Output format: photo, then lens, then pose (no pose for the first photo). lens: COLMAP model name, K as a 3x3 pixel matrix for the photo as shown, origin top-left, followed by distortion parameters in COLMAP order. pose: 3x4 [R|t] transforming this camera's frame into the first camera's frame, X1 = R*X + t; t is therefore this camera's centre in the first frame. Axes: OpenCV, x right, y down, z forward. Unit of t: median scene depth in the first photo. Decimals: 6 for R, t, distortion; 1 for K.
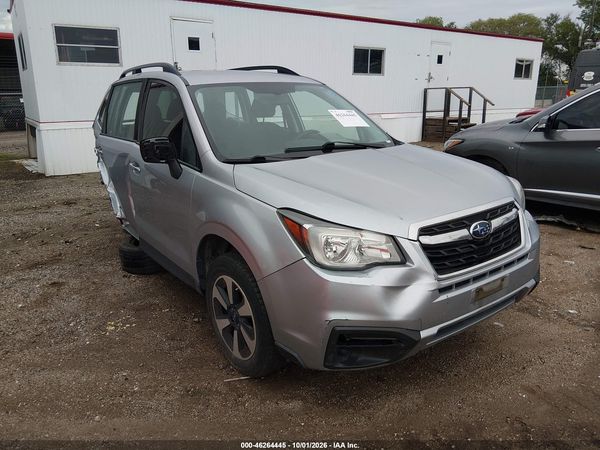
lens RADIAL K [[458.5, 0, 310.0], [0, 458.5, 227.2], [0, 0, 1]] dist [-0.001436, -0.007967]
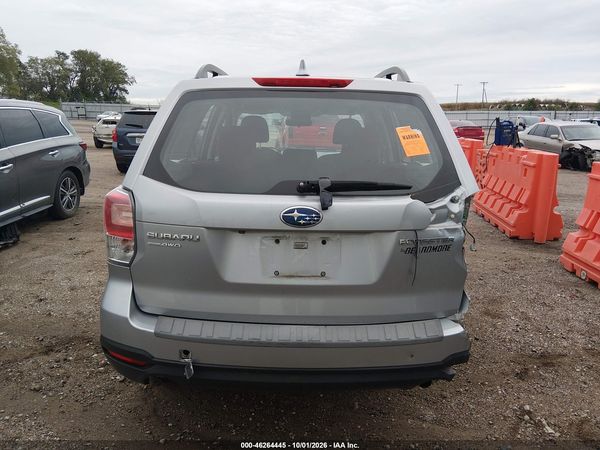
lens RADIAL K [[450.9, 0, 300.0], [0, 450.9, 225.0], [0, 0, 1]] dist [0.061943, -0.097764]
pose [[-0.799050, -0.117901, 0.589592, -0.323817], [0.178810, 0.889624, 0.420233, -0.208688], [-0.574061, 0.441212, -0.689773, 0.756800]]
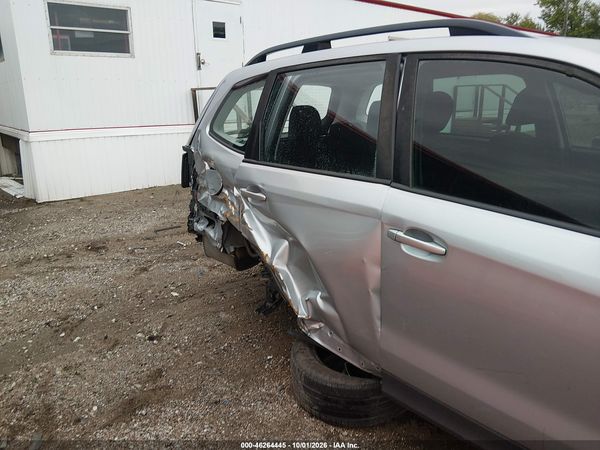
lens RADIAL K [[450.9, 0, 300.0], [0, 450.9, 225.0], [0, 0, 1]] dist [0.061943, -0.097764]
pose [[0.995817, -0.031825, 0.085645, -0.210817], [0.032184, 0.999478, -0.002811, -0.058246], [-0.085511, 0.005556, 0.996322, 0.216974]]
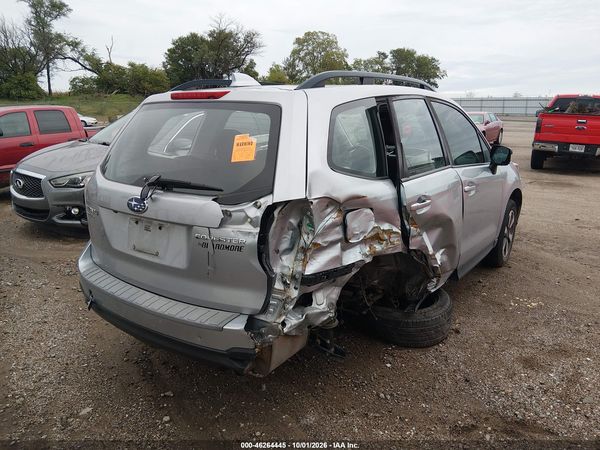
lens RADIAL K [[450.9, 0, 300.0], [0, 450.9, 225.0], [0, 0, 1]] dist [0.061943, -0.097764]
pose [[-0.289010, -0.203337, 0.935482, -0.462560], [0.281281, 0.916014, 0.286005, -0.168013], [-0.915070, 0.345792, -0.207543, 0.602550]]
